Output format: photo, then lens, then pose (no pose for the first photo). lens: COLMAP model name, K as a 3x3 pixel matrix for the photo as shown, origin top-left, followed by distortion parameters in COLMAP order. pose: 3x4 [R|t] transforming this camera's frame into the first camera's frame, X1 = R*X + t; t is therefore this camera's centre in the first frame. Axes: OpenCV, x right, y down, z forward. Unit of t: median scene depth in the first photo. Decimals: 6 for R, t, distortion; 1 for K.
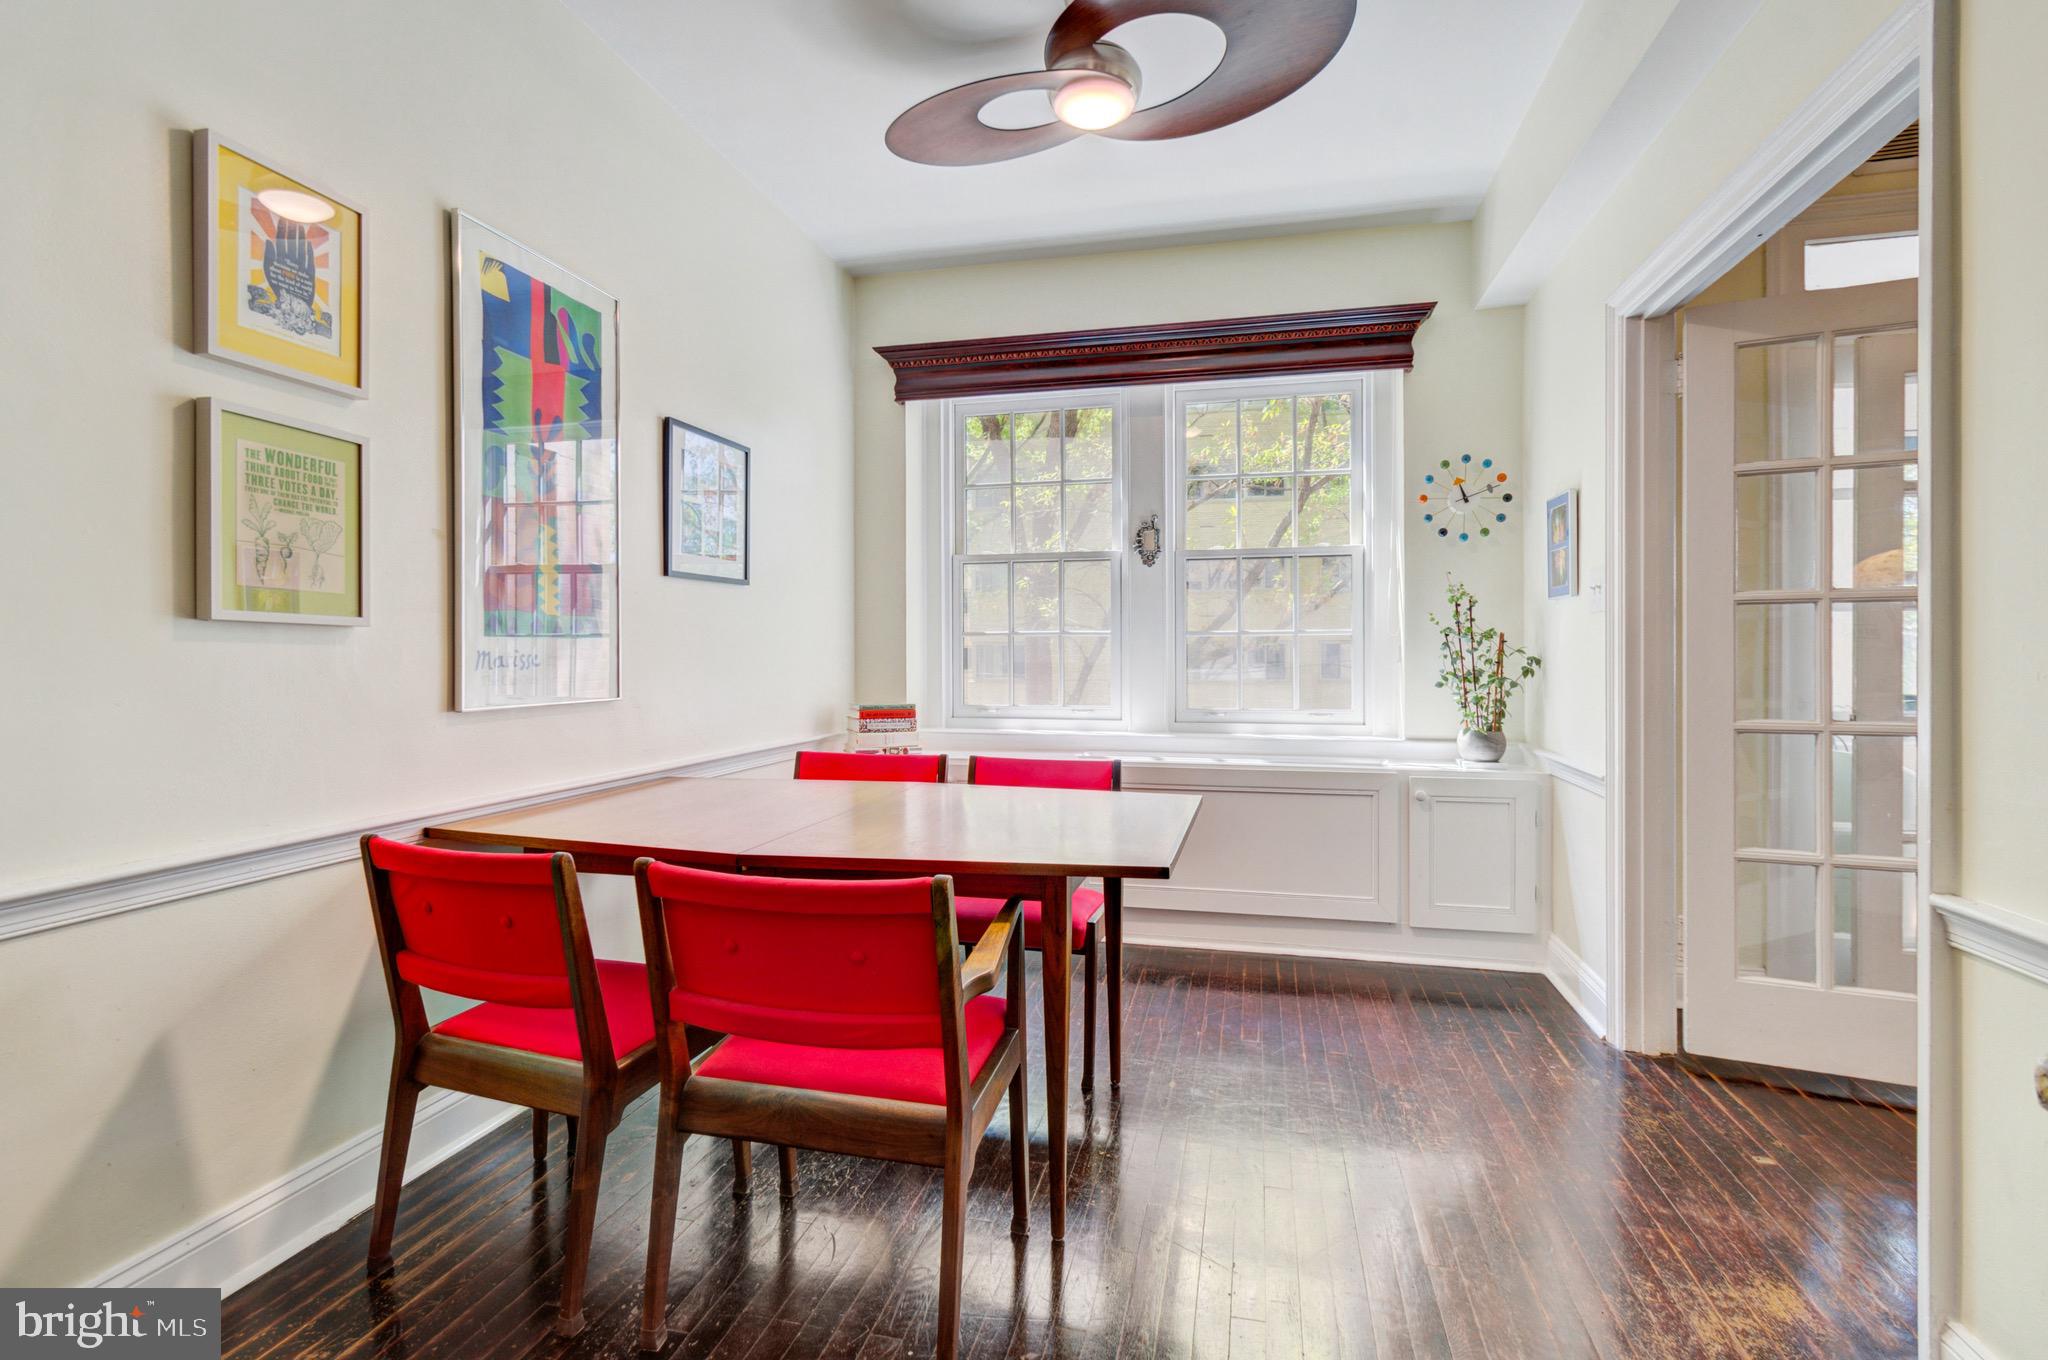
lens RADIAL K [[952.2, 0, 1024.4], [0, 952.2, 661.0], [0, 0, 1]] dist [0.001499, 0.000047]
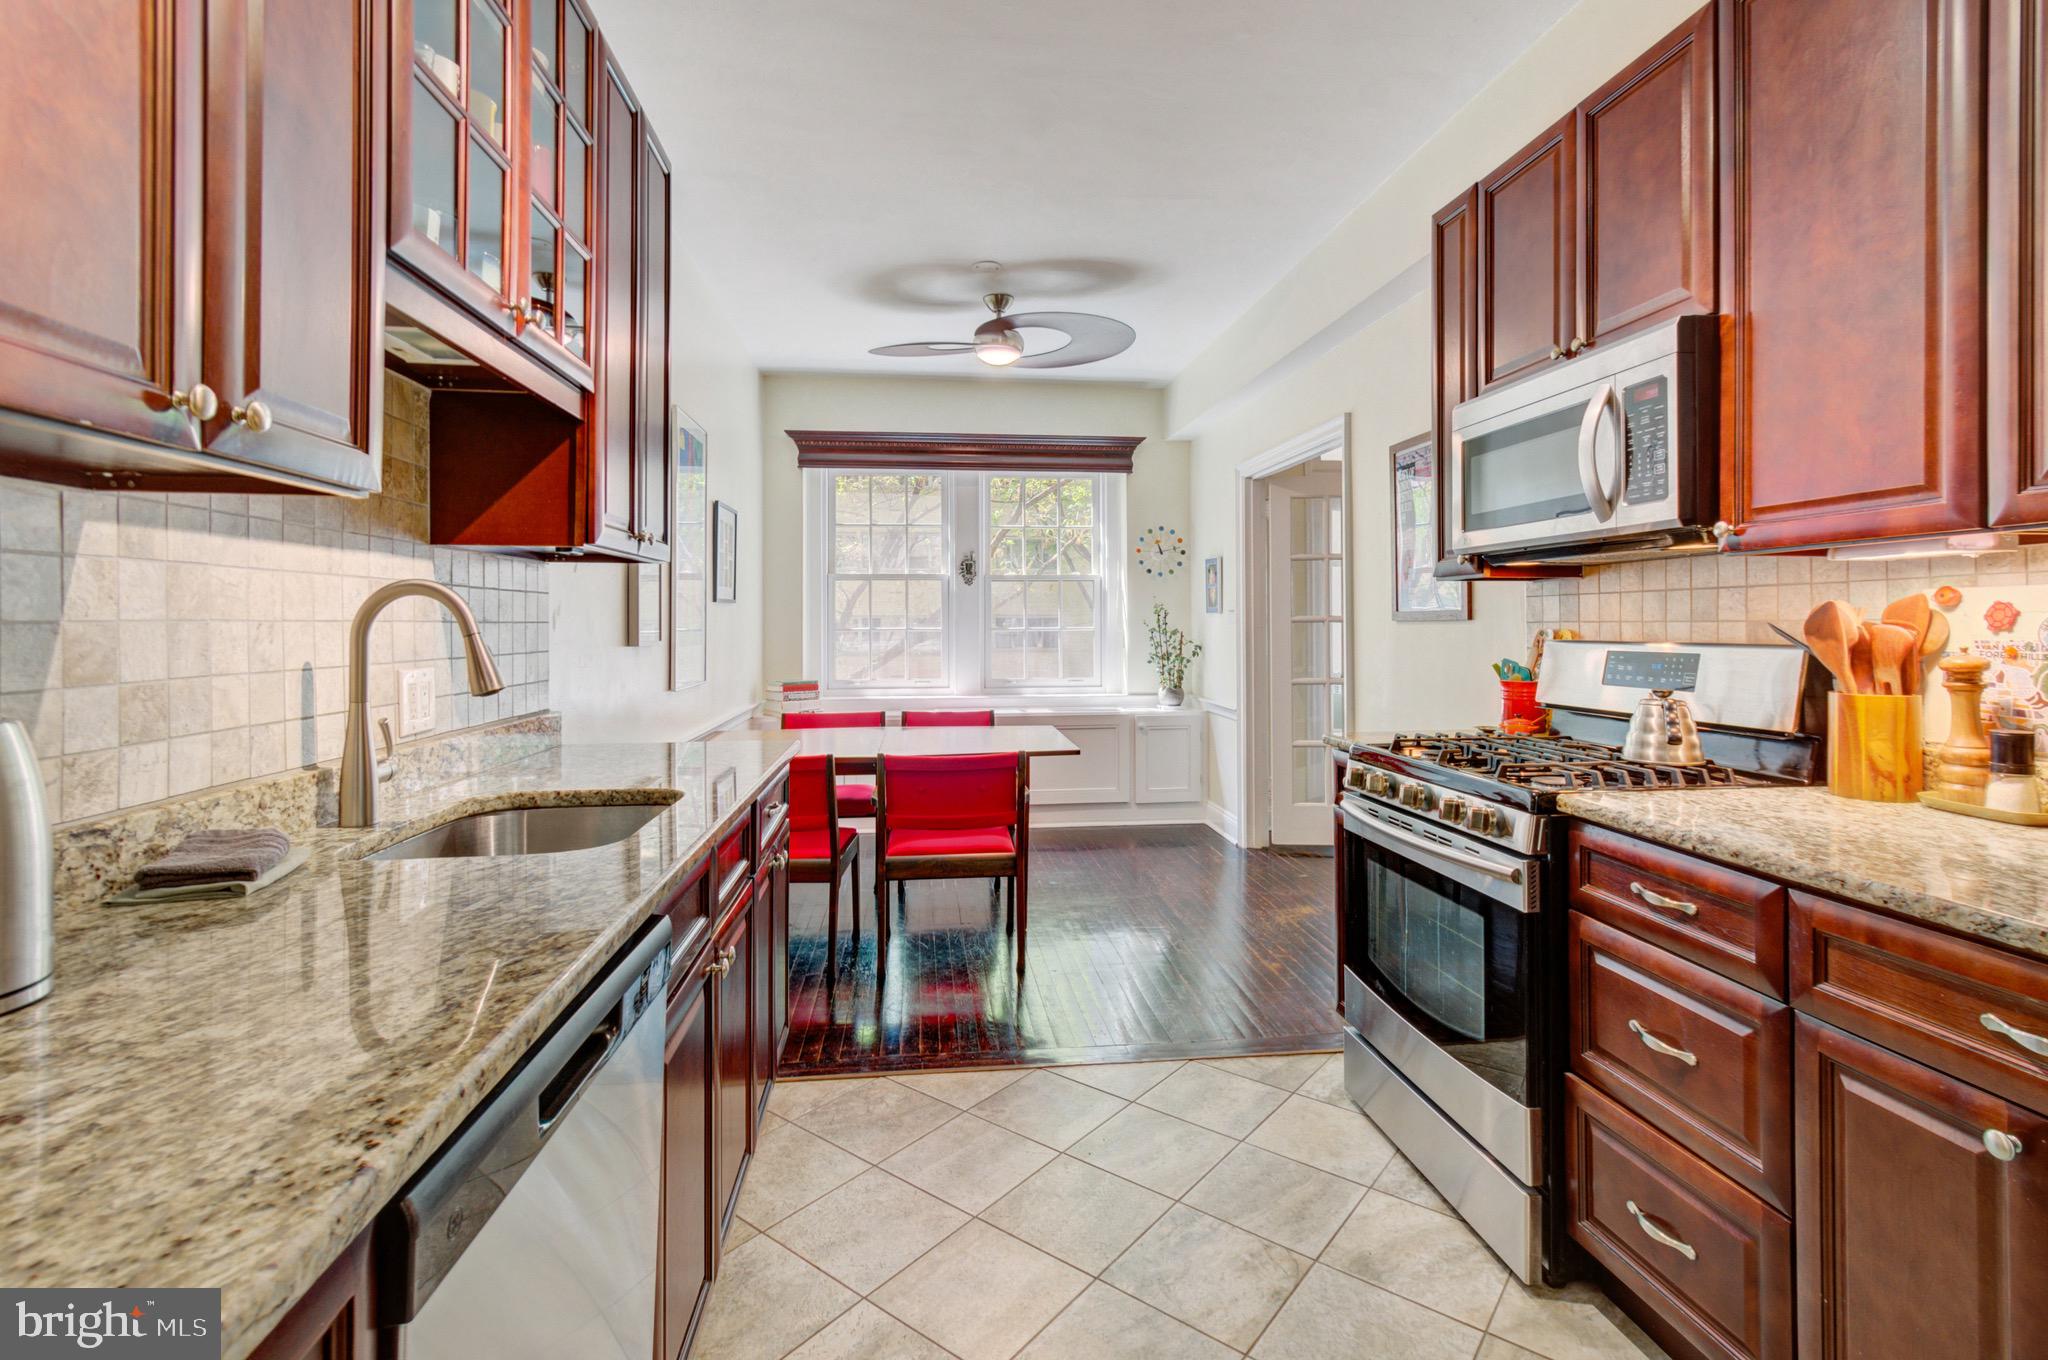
lens RADIAL K [[926.3, 0, 1021.6], [0, 926.3, 626.2], [0, 0, 1]] dist [0.000134, 0.000001]
pose [[0.941596, -0.004141, 0.336718, -0.334984], [0.005650, 0.999978, -0.003502, -0.033729], [-0.336696, 0.005201, 0.941599, -0.482571]]
